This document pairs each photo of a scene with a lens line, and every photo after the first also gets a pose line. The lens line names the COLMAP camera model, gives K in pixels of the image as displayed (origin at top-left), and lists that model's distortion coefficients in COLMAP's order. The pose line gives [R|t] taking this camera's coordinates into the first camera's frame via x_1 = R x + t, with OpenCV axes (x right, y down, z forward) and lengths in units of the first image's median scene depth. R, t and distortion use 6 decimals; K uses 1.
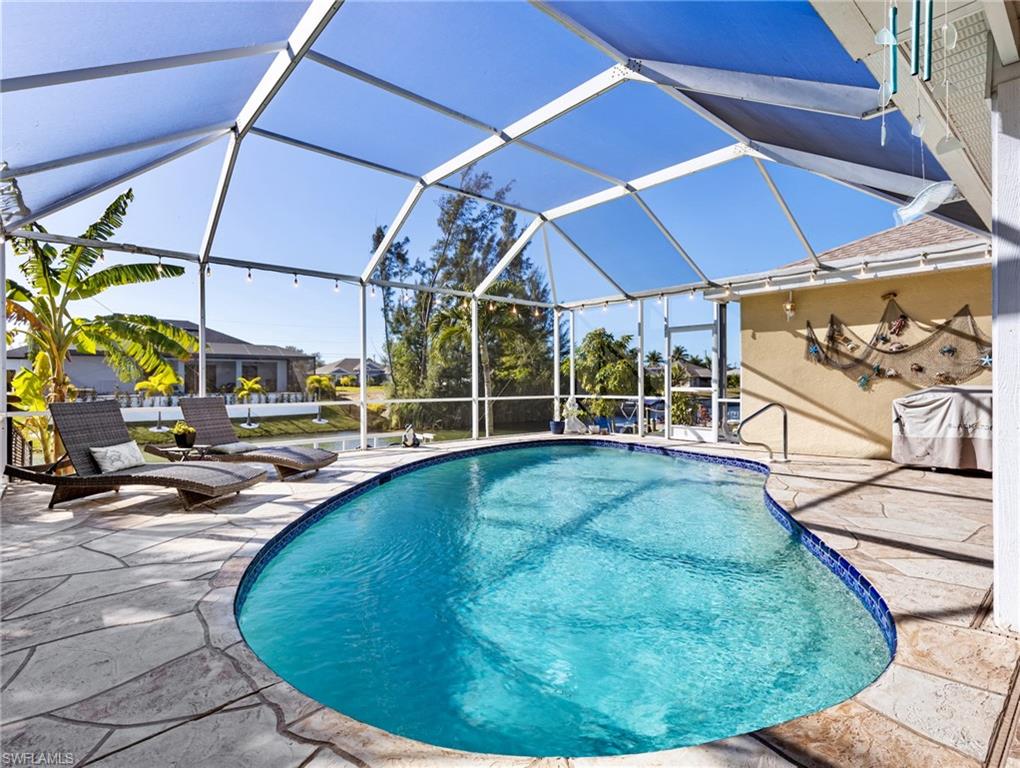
lens RADIAL K [[512.0, 0, 495.3], [0, 512.0, 378.4], [0, 0, 1]] dist [0.004598, -0.000270]
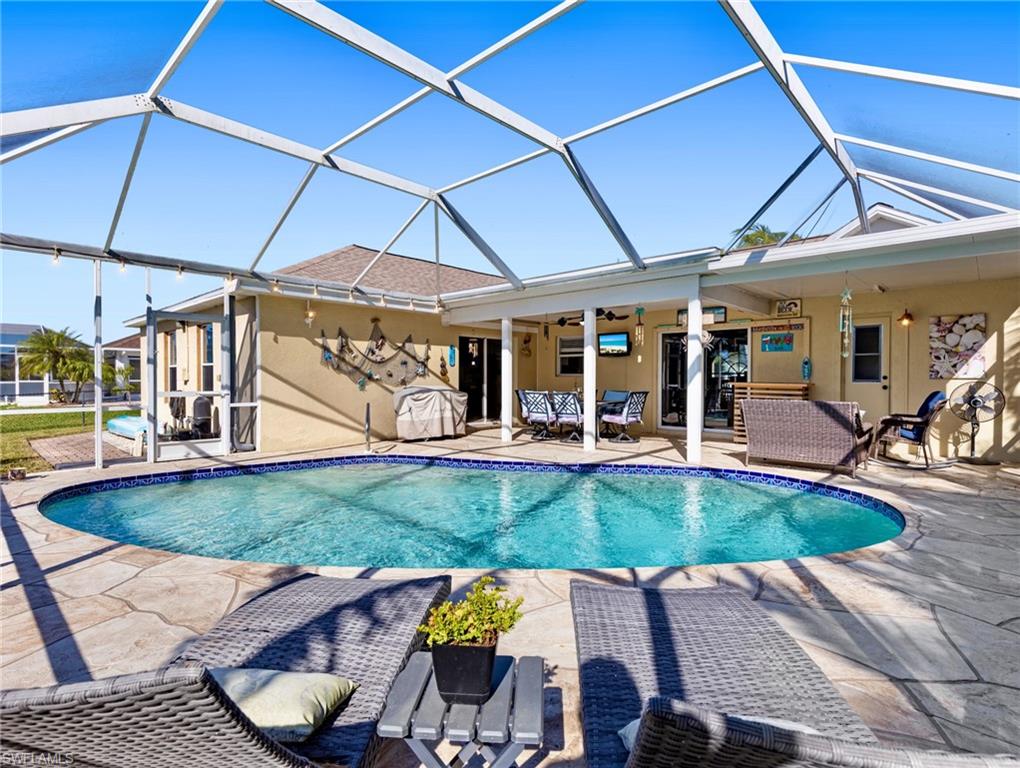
lens RADIAL K [[512.0, 0, 542.9], [0, 512.0, 381.5], [0, 0, 1]] dist [0.004598, -0.000270]
pose [[-0.129679, -0.001512, 0.991555, -0.562662], [-0.009317, 0.999957, 0.000306, -0.004134], [-0.991512, -0.009199, -0.129687, 0.667343]]
